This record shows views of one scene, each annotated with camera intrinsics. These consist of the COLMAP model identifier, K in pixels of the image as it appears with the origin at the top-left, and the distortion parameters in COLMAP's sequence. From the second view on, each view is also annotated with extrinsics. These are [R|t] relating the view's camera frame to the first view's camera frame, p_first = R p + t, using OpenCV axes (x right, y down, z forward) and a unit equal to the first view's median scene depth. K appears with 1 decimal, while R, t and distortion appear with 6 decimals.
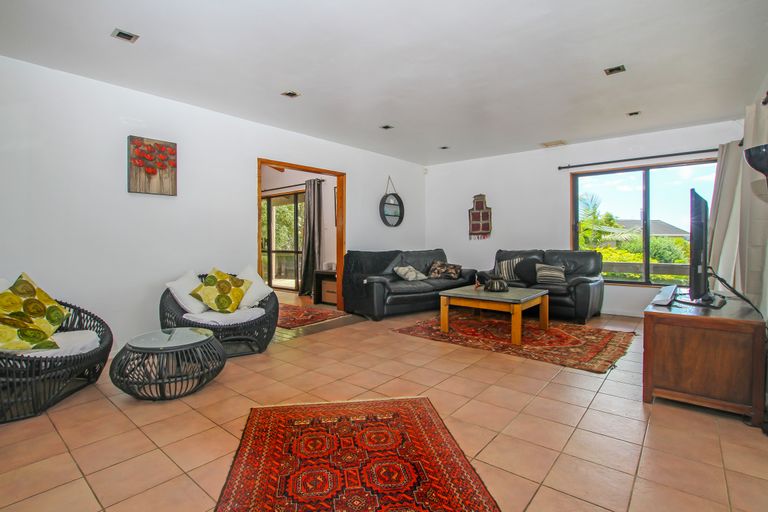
lens RADIAL K [[380.2, 0, 384.0], [0, 380.2, 243.9], [0, 0, 1]] dist [-0.000370, -0.000084]
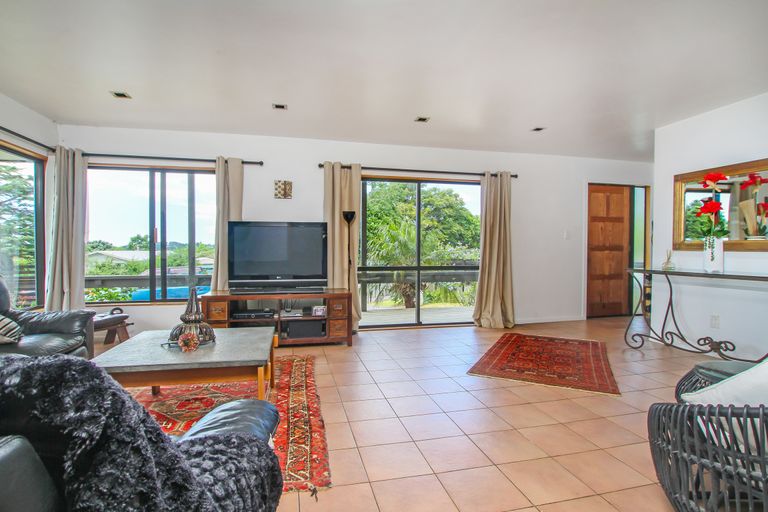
lens RADIAL K [[380.2, 0, 384.0], [0, 380.2, 243.9], [0, 0, 1]] dist [-0.000370, -0.000084]
pose [[-0.794556, -0.005345, 0.607168, -0.434346], [-0.003412, 0.999985, 0.004339, -0.048324], [-0.607182, 0.001376, -0.794562, 2.120829]]
